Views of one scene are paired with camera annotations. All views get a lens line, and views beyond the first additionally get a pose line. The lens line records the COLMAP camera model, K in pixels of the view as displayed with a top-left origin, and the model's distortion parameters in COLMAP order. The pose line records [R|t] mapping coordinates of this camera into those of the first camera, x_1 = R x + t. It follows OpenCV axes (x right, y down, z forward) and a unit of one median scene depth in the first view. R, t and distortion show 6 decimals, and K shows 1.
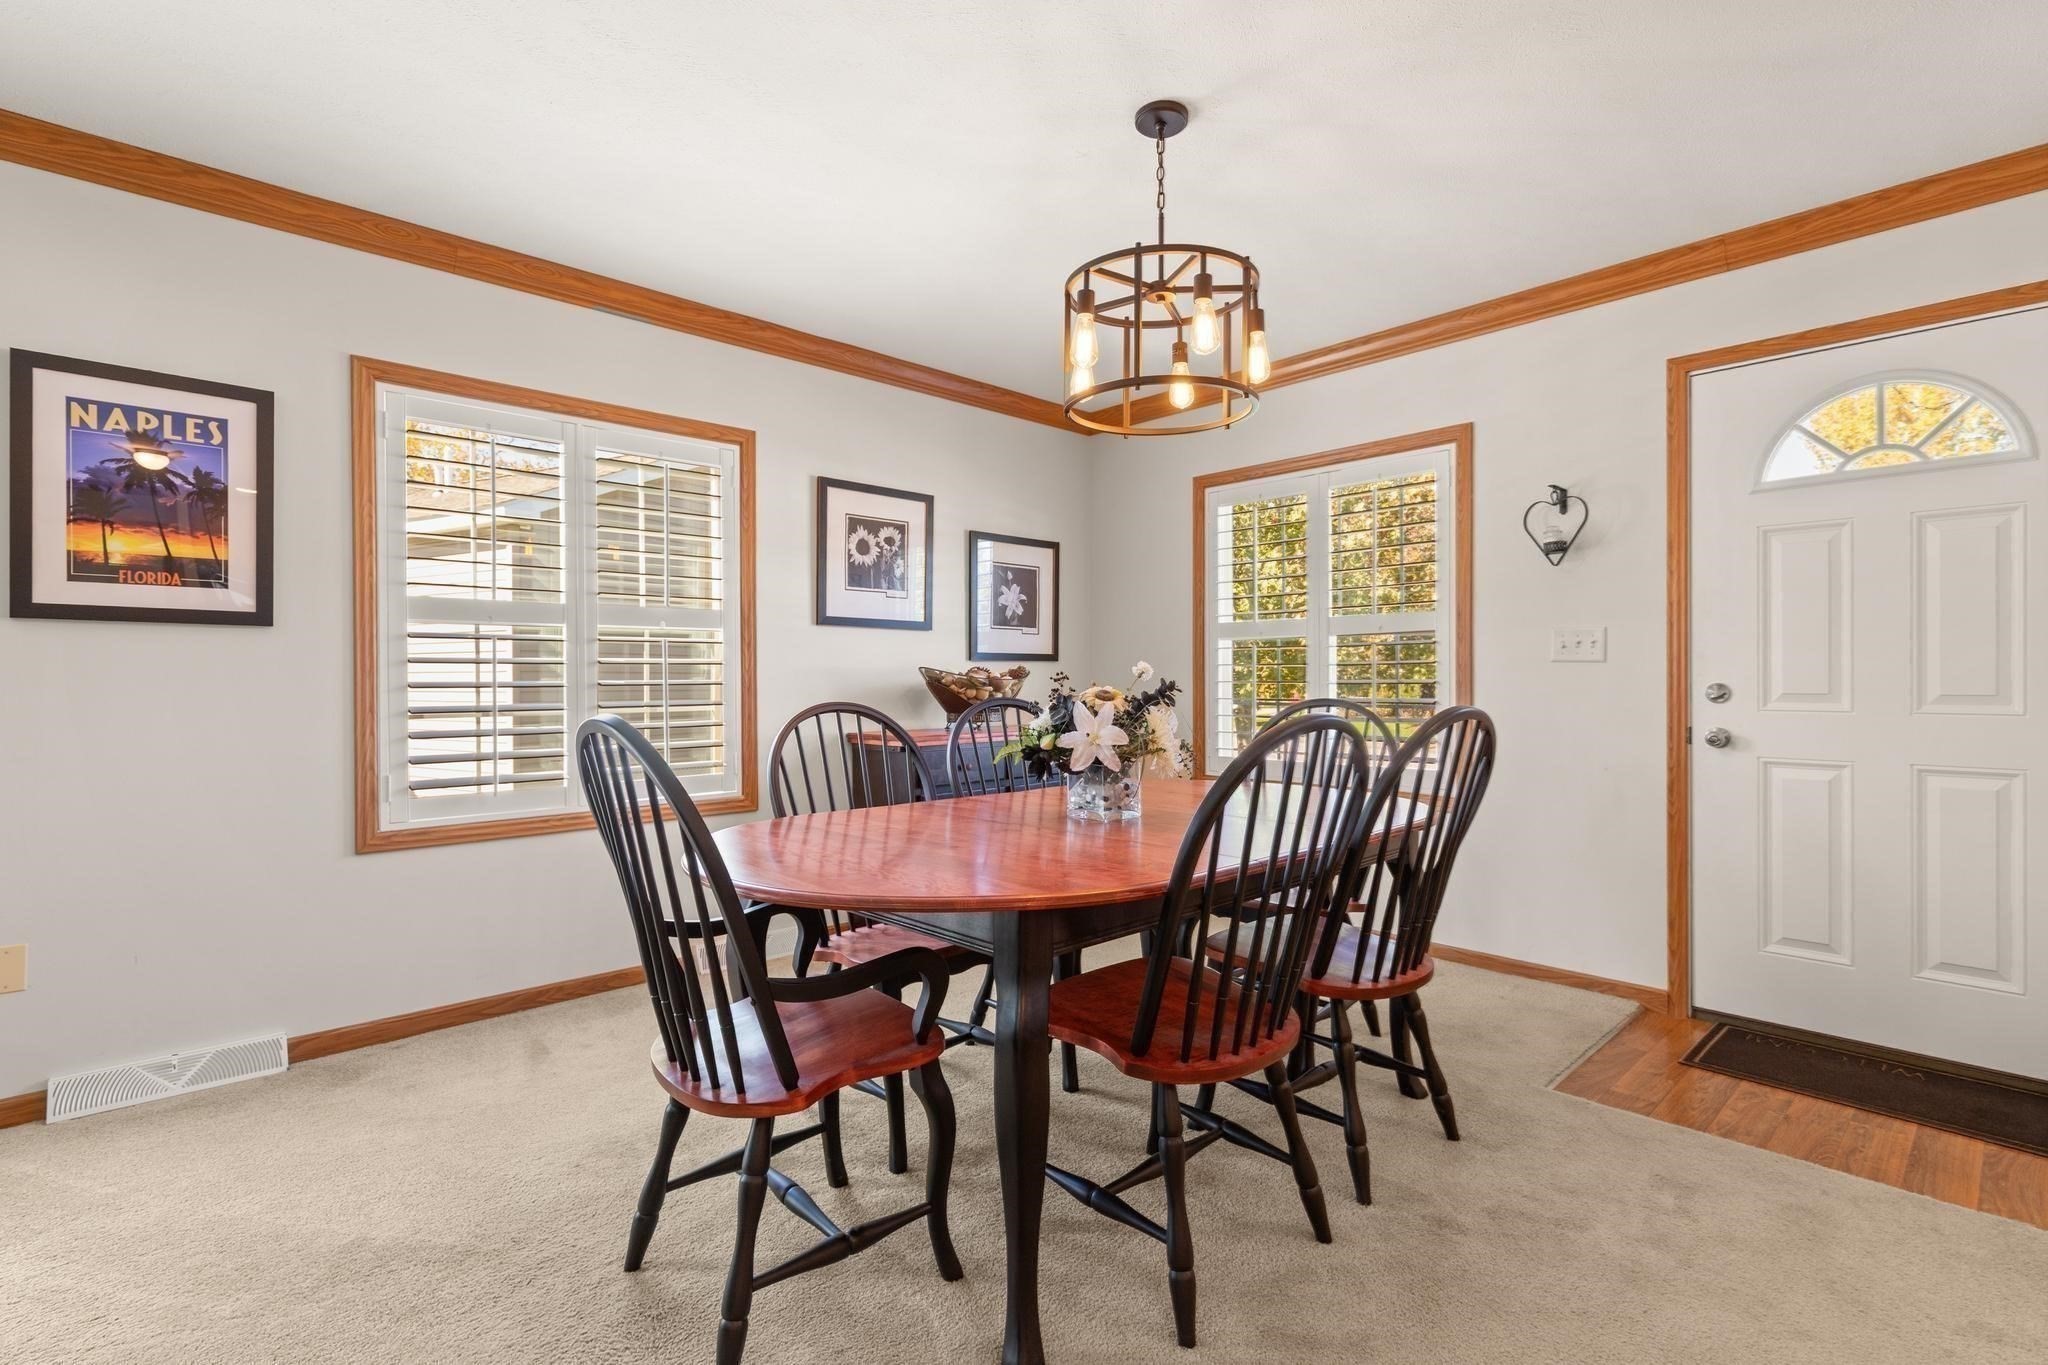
lens RADIAL K [[945.9, 0, 1010.6], [0, 945.9, 686.4], [0, 0, 1]] dist [0.003852, -0.001179]
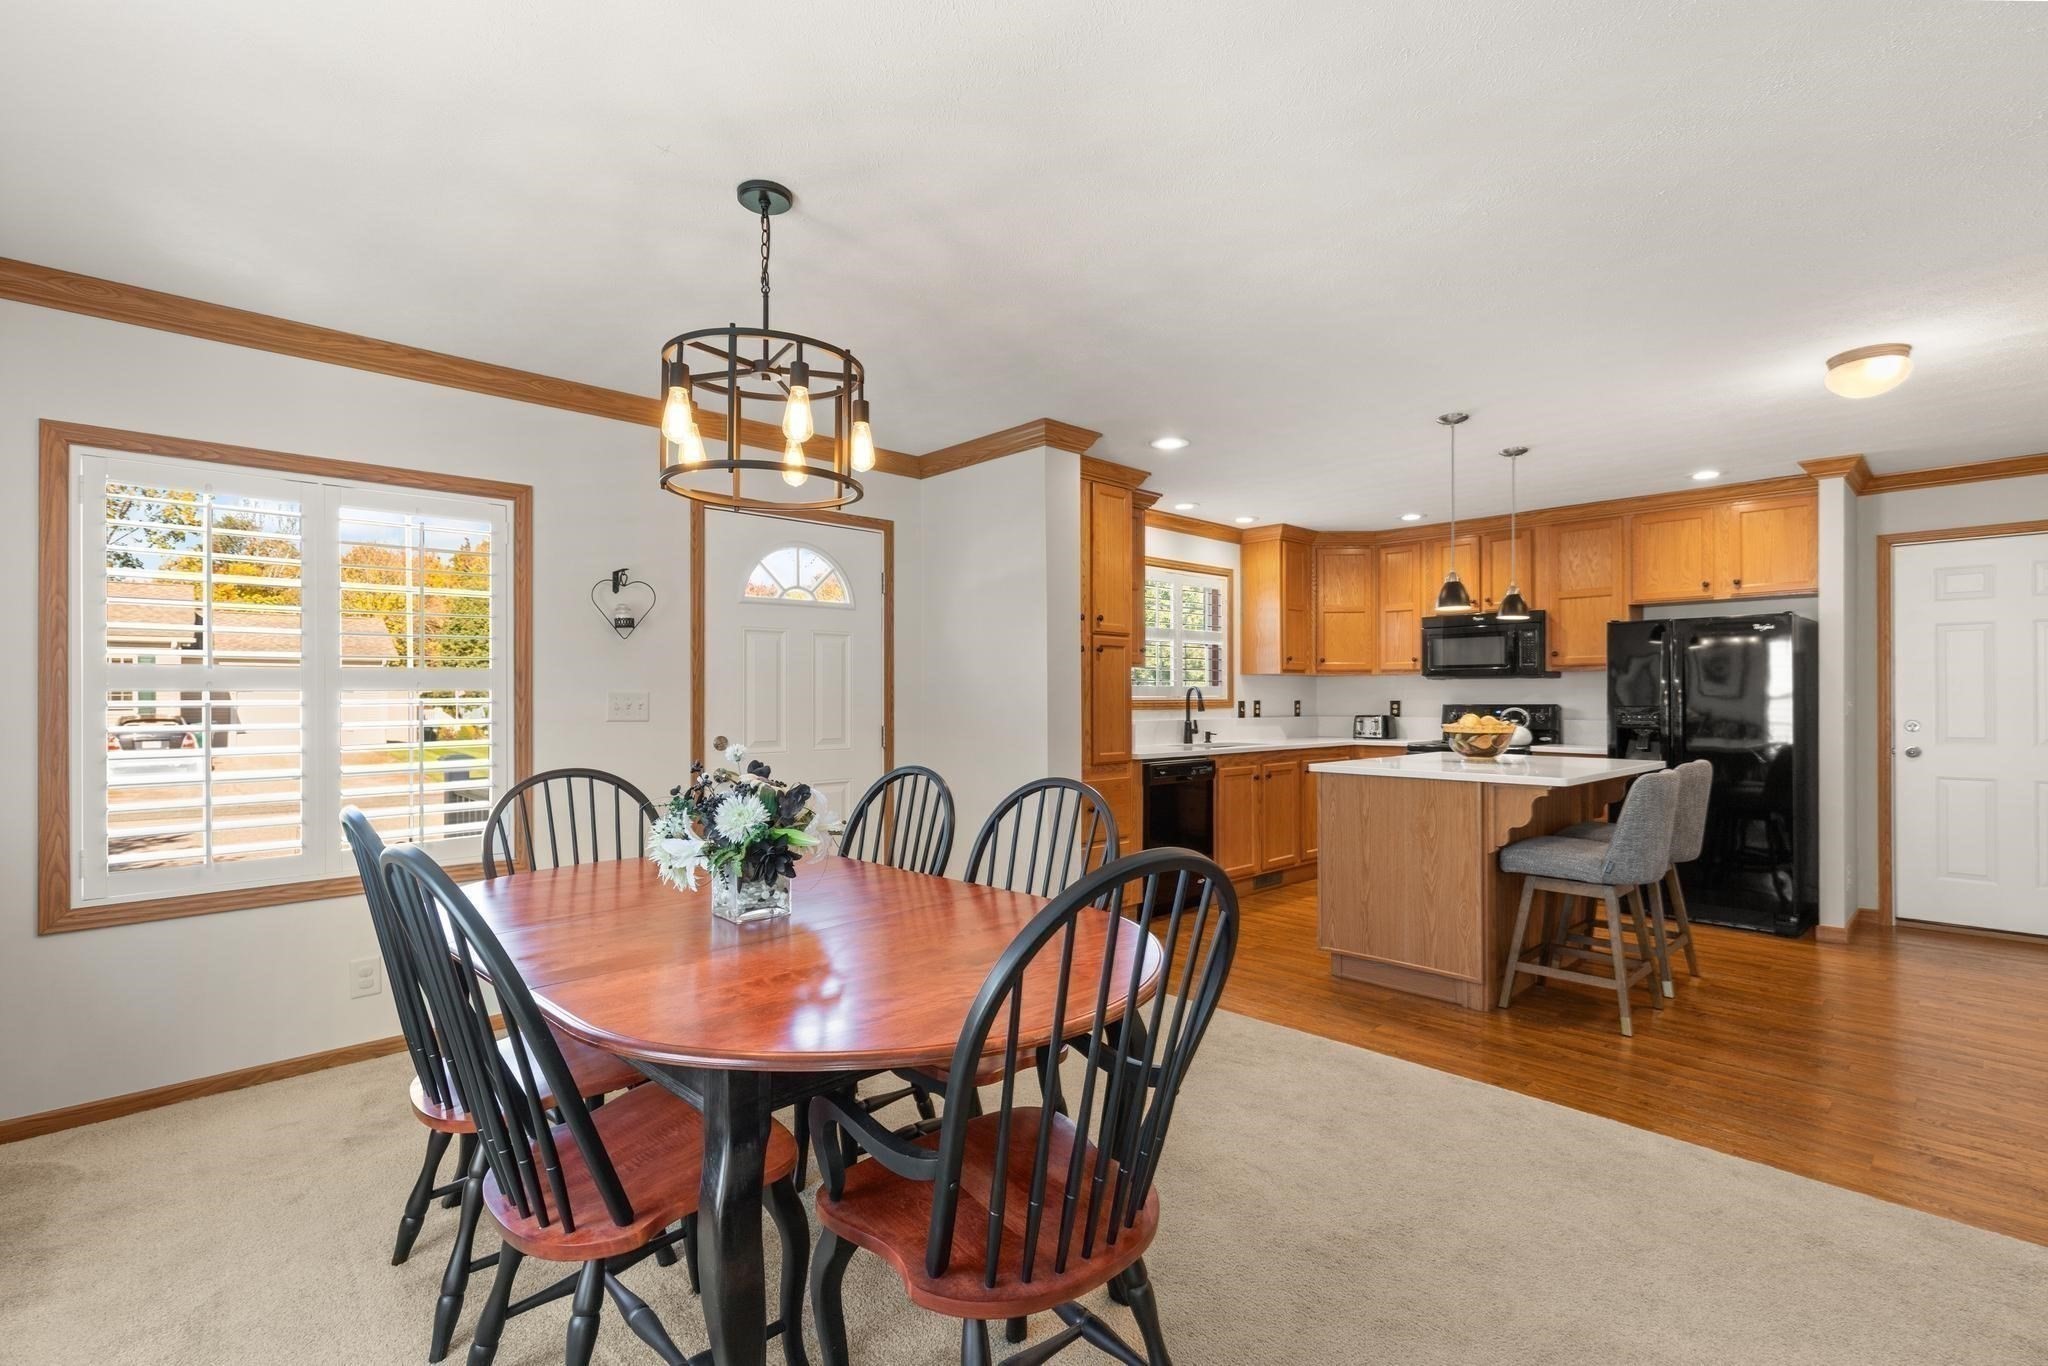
lens RADIAL K [[945.9, 0, 1024.3], [0, 945.9, 692.1], [0, 0, 1]] dist [0.003852, -0.001179]
pose [[-0.014056, 0.004261, 0.999892, -0.614596], [0.008439, 0.999956, -0.004142, -0.058048], [-0.999866, 0.008380, -0.014091, 0.571775]]
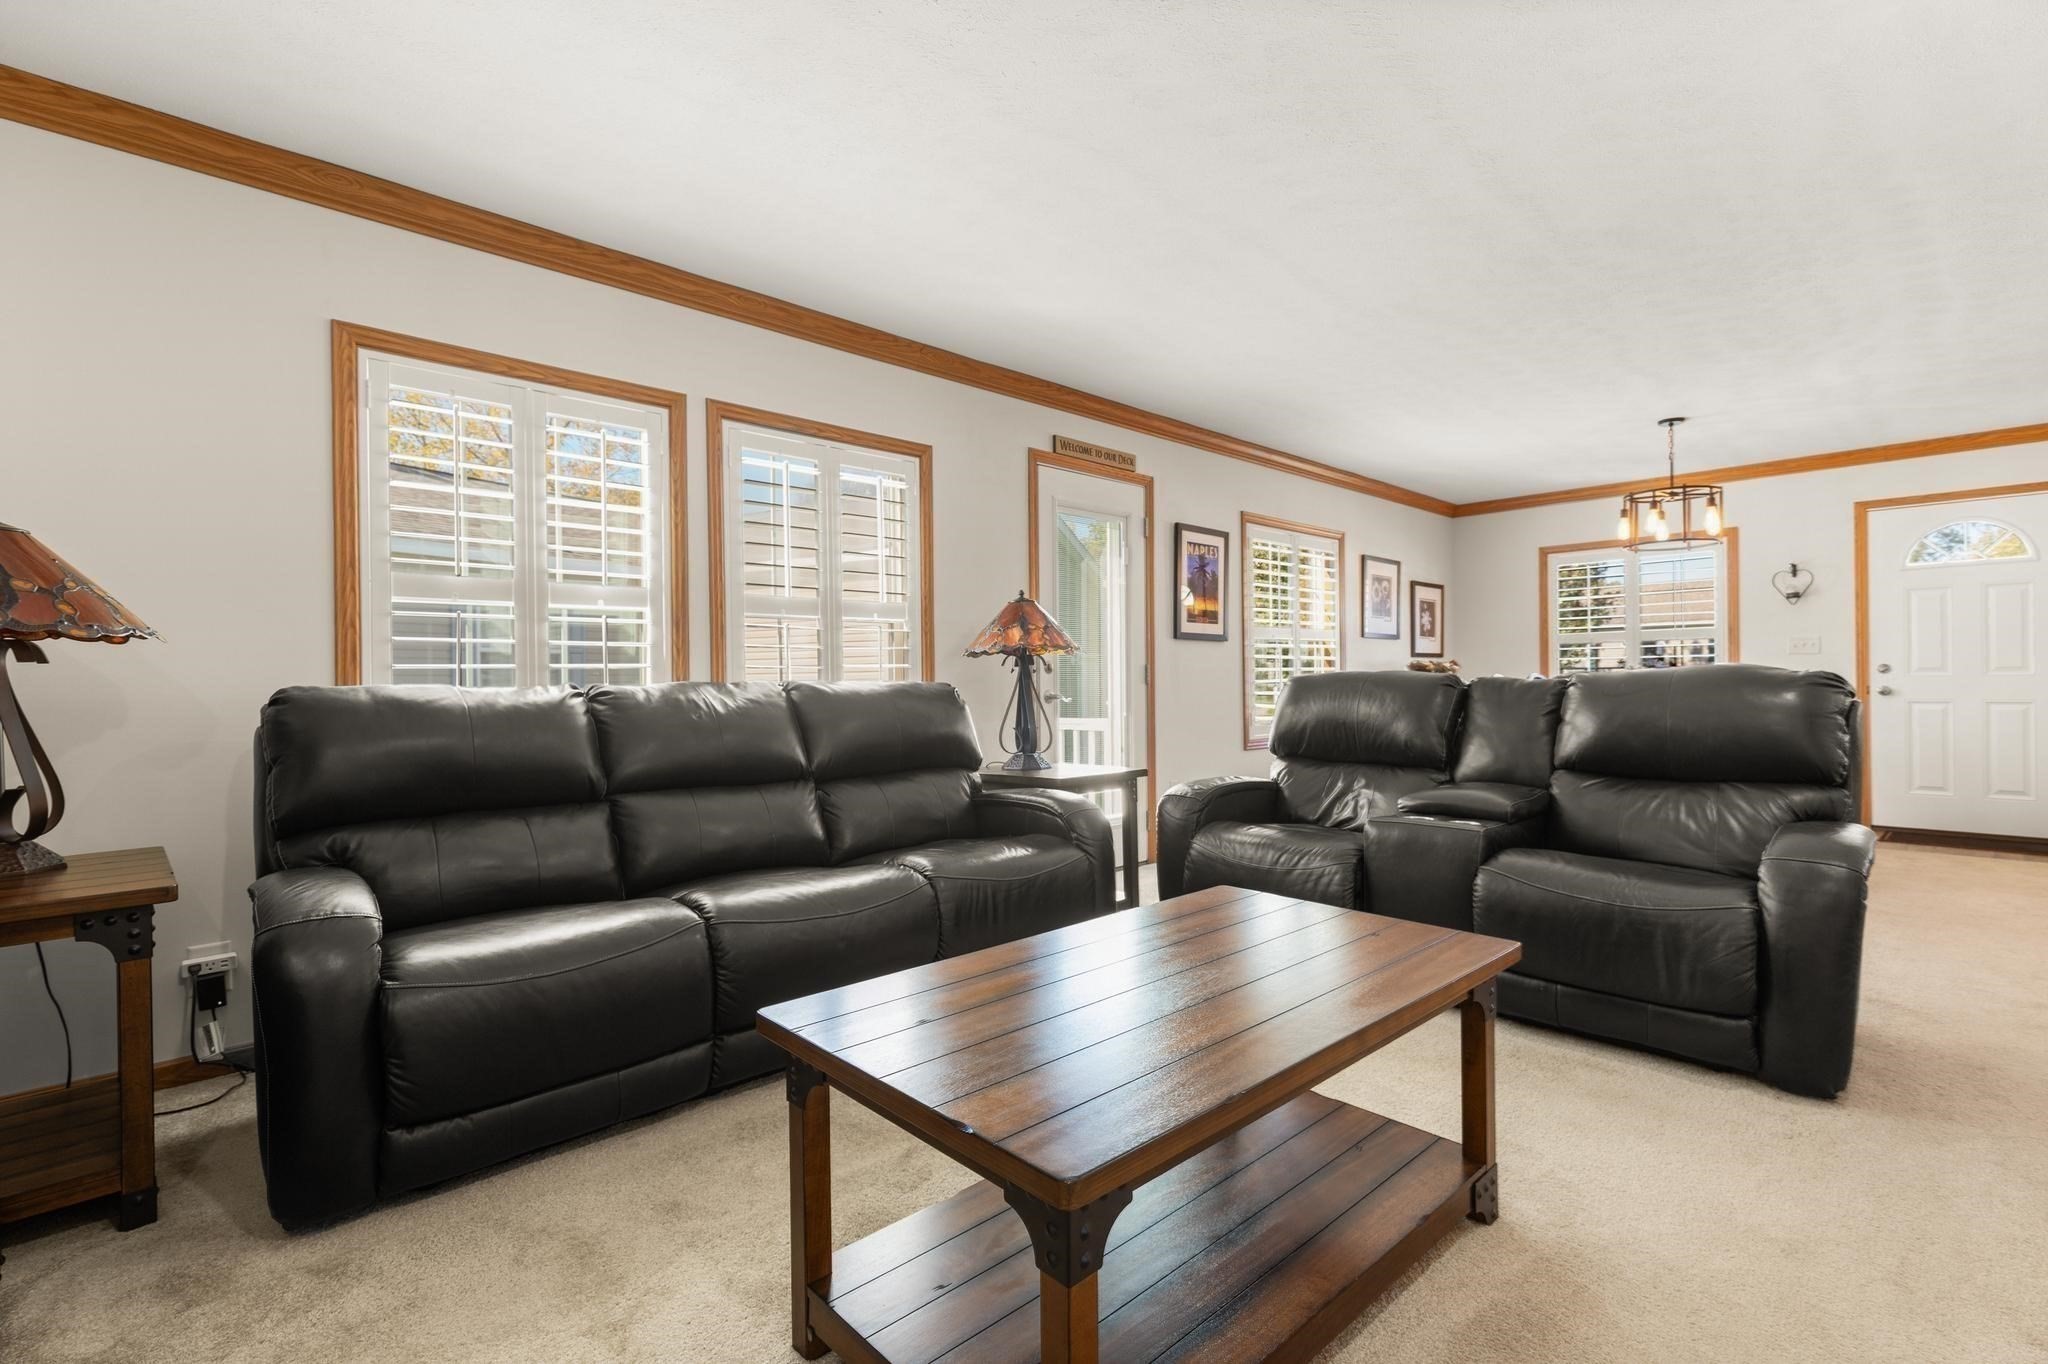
lens RADIAL K [[945.9, 0, 1013.4], [0, 945.9, 686.7], [0, 0, 1]] dist [0.003852, -0.001179]
pose [[0.999891, -0.007801, 0.012557, -1.176774], [0.007853, 0.999961, -0.004053, 0.040989], [-0.012525, 0.004151, 0.999913, -1.036133]]
